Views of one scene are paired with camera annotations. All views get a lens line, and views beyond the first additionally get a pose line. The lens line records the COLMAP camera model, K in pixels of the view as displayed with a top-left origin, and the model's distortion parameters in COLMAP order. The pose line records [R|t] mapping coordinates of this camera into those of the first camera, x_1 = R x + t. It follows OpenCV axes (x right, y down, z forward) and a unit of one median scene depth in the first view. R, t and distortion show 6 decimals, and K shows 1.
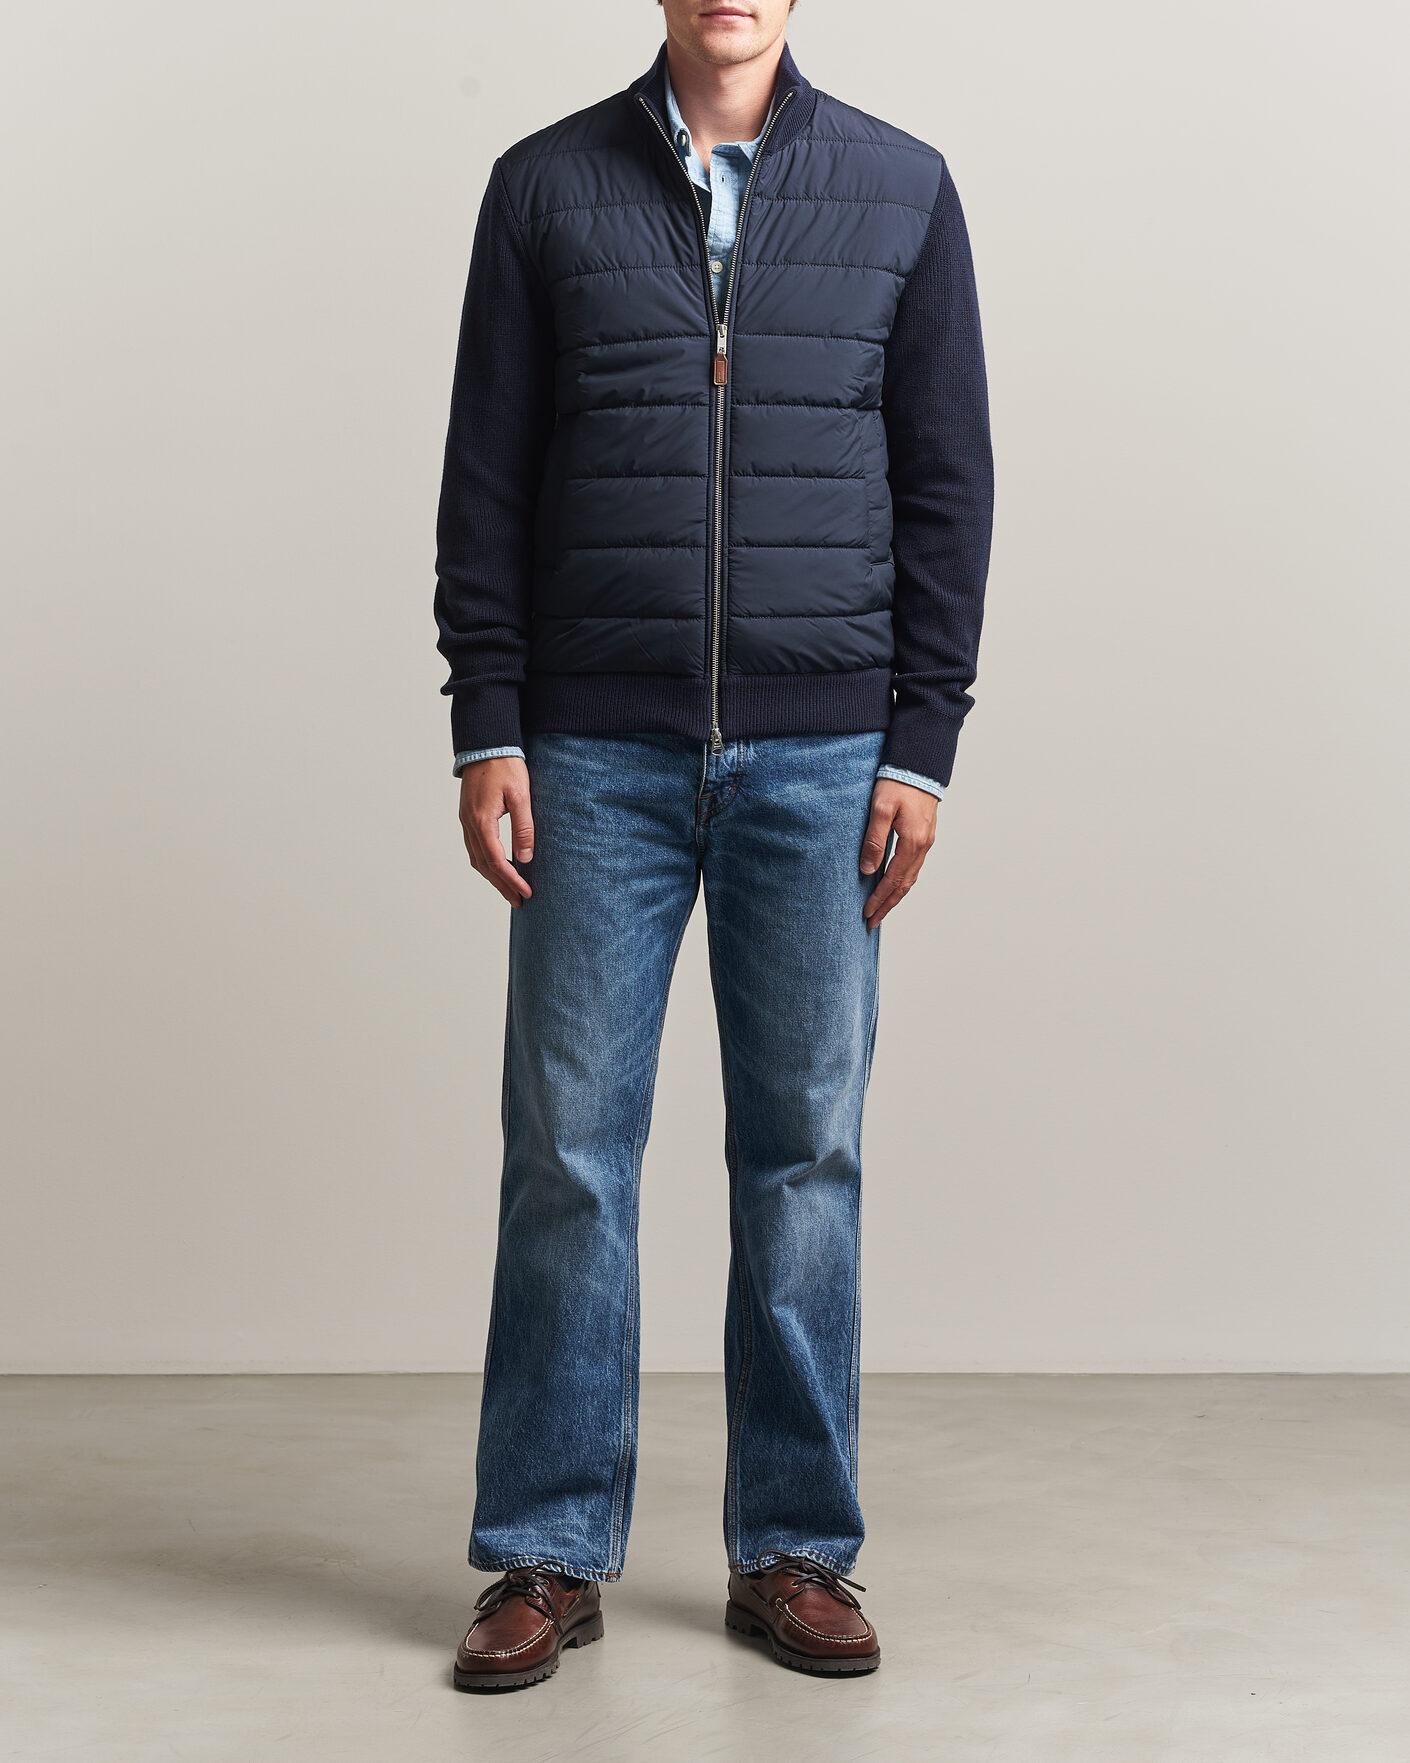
lens RADIAL K [[5727.0, 0, 705.0], [0, 5727.0, 881.5], [0, 0, 1]] dist [0.137270, 0.052582]
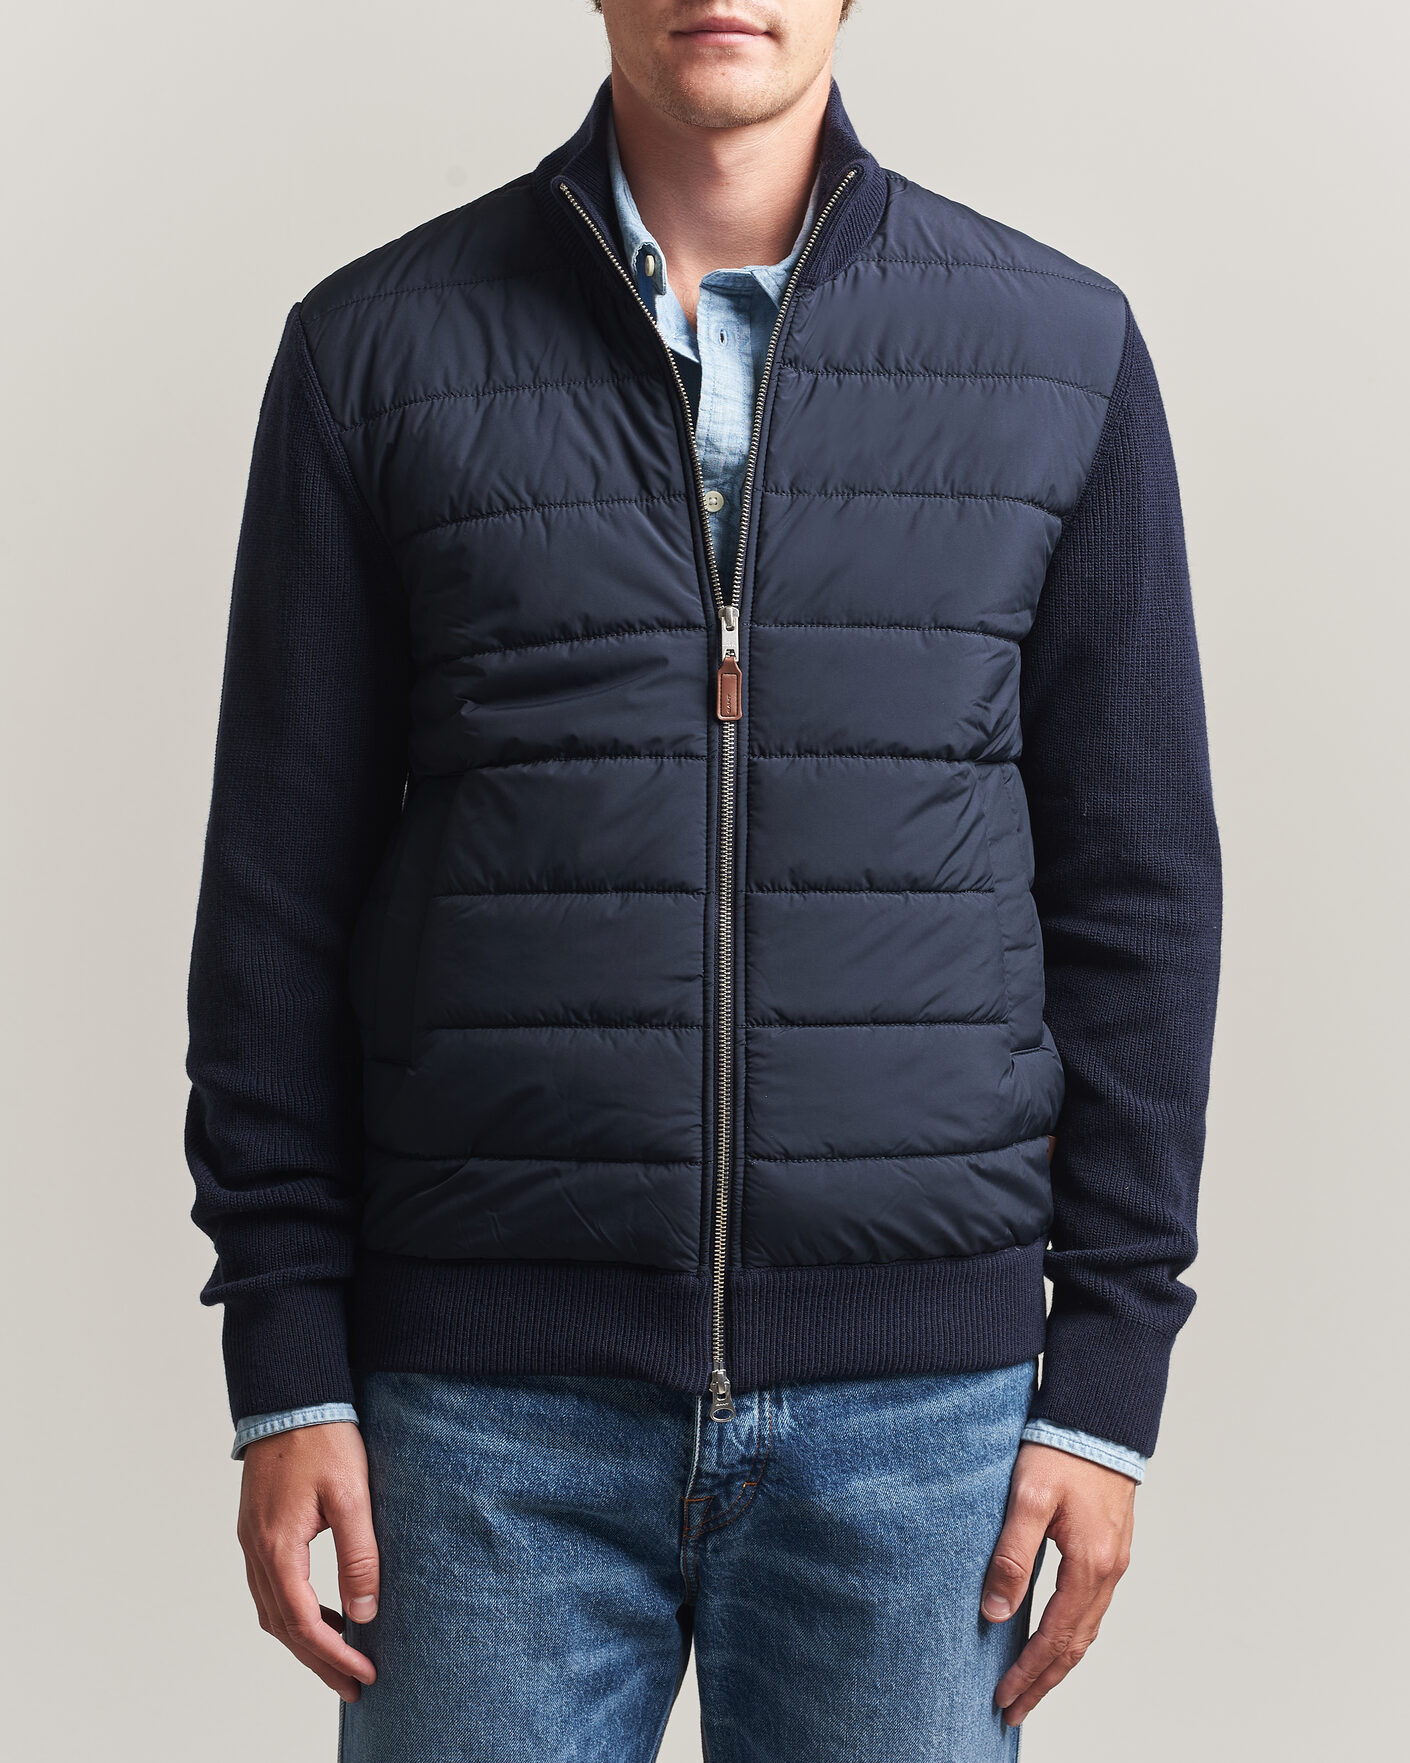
lens RADIAL K [[5712.7, 0, 704.9], [0, 5712.7, 754.0], [0, 0, 1]] dist [3.315646, -94.754374]
pose [[0.999705, -0.011510, 0.021377, -0.010437], [0.013190, 0.996690, -0.080220, -0.040213], [-0.020383, 0.080478, 0.996548, 0.462952]]
